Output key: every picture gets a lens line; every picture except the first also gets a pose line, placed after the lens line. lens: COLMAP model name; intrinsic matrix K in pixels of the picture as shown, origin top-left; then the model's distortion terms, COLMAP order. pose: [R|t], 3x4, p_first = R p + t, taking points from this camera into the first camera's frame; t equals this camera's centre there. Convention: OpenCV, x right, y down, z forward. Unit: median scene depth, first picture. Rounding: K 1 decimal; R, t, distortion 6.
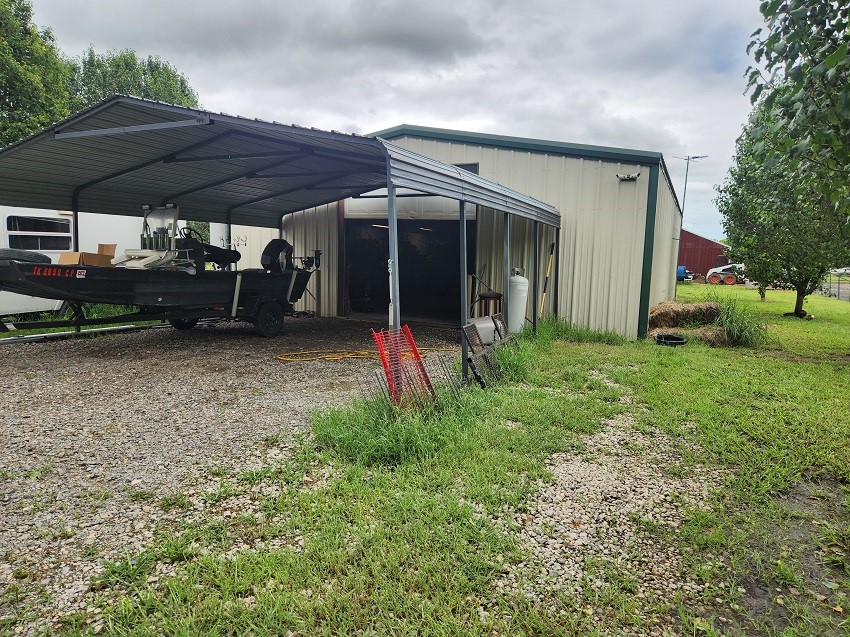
lens RADIAL K [[588.6, 0, 425.0], [0, 588.6, 318.5], [0, 0, 1]] dist [-0.001338, -0.000499]
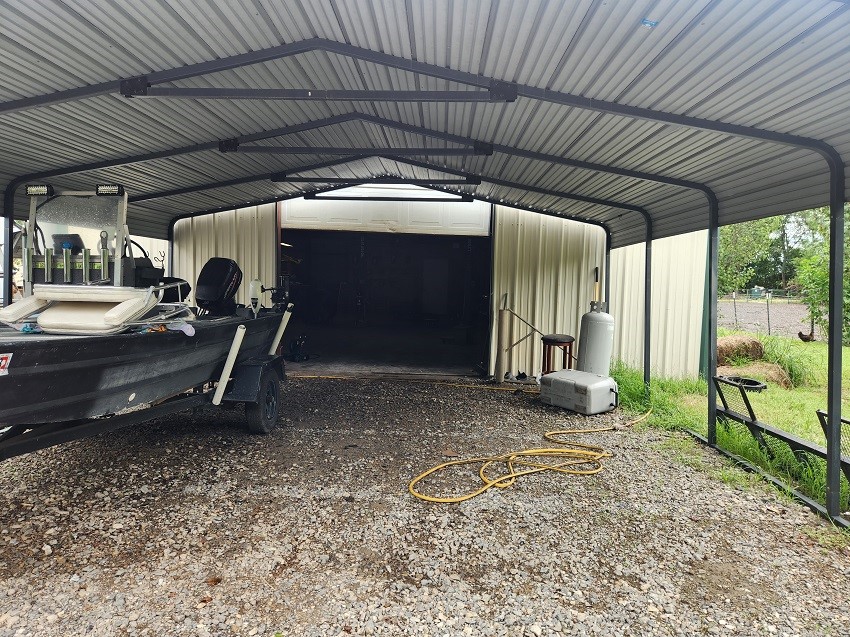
lens RADIAL K [[588.6, 0, 425.0], [0, 588.6, 318.5], [0, 0, 1]] dist [-0.001338, -0.000499]
pose [[0.919025, -0.028522, 0.393165, -0.267369], [0.038907, 0.999072, -0.018470, -0.047787], [-0.392273, 0.032272, 0.919282, 0.320197]]
